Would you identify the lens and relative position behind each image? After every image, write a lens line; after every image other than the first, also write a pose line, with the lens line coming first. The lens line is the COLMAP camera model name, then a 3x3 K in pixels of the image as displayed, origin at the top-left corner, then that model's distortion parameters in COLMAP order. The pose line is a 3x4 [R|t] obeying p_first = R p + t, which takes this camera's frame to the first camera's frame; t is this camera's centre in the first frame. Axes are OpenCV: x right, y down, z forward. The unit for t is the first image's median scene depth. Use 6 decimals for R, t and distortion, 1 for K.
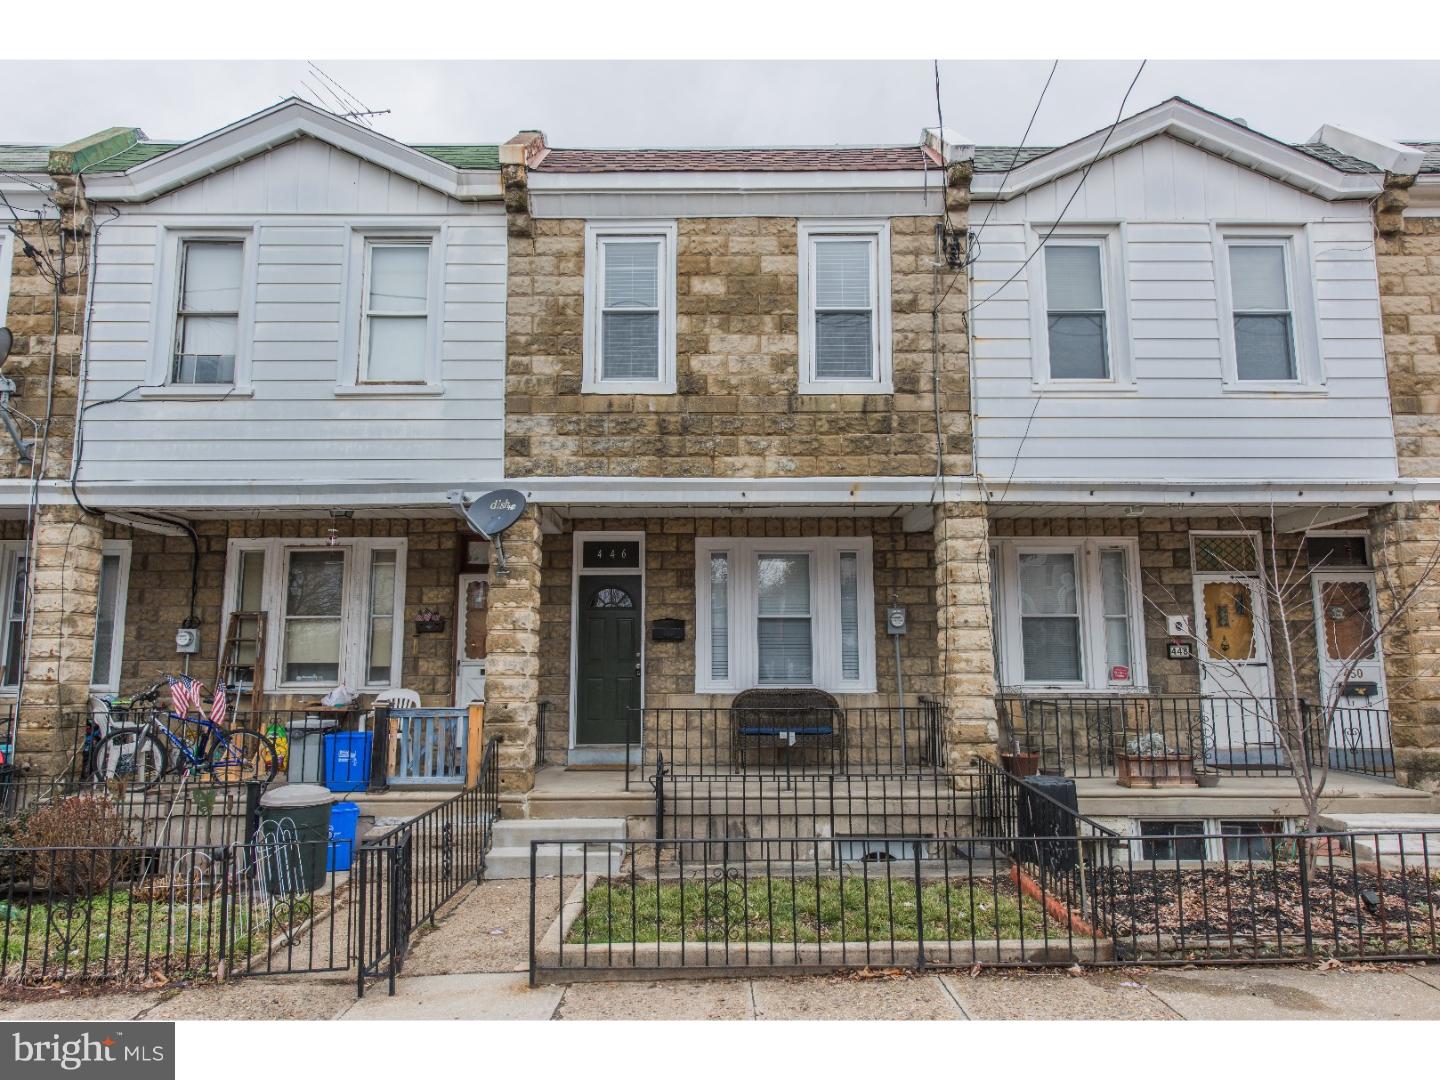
lens RADIAL K [[835.2, 0, 720.0], [0, 835.2, 540.0], [0, 0, 1]] dist [0.003987, -0.000023]
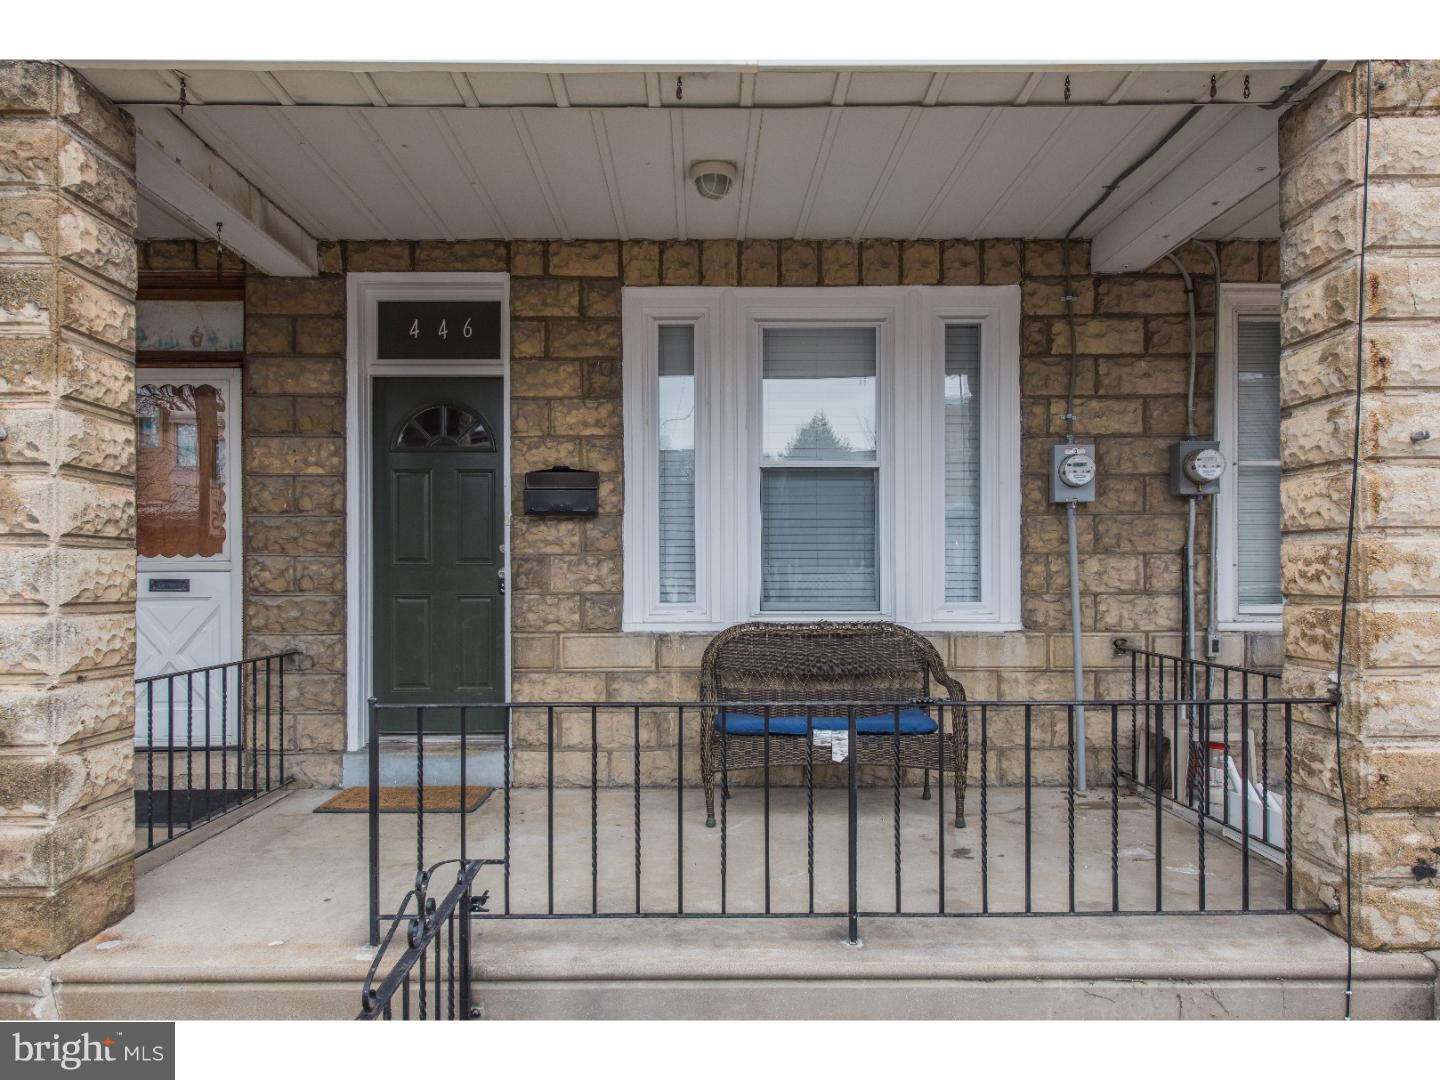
lens RADIAL K [[835.2, 0, 720.0], [0, 835.2, 540.0], [0, 0, 1]] dist [0.003987, -0.000023]
pose [[0.999995, 0.000463, 0.003151, 0.021752], [-0.000828, 0.993154, 0.116808, 0.080308], [-0.003075, -0.116810, 0.993149, 0.552713]]
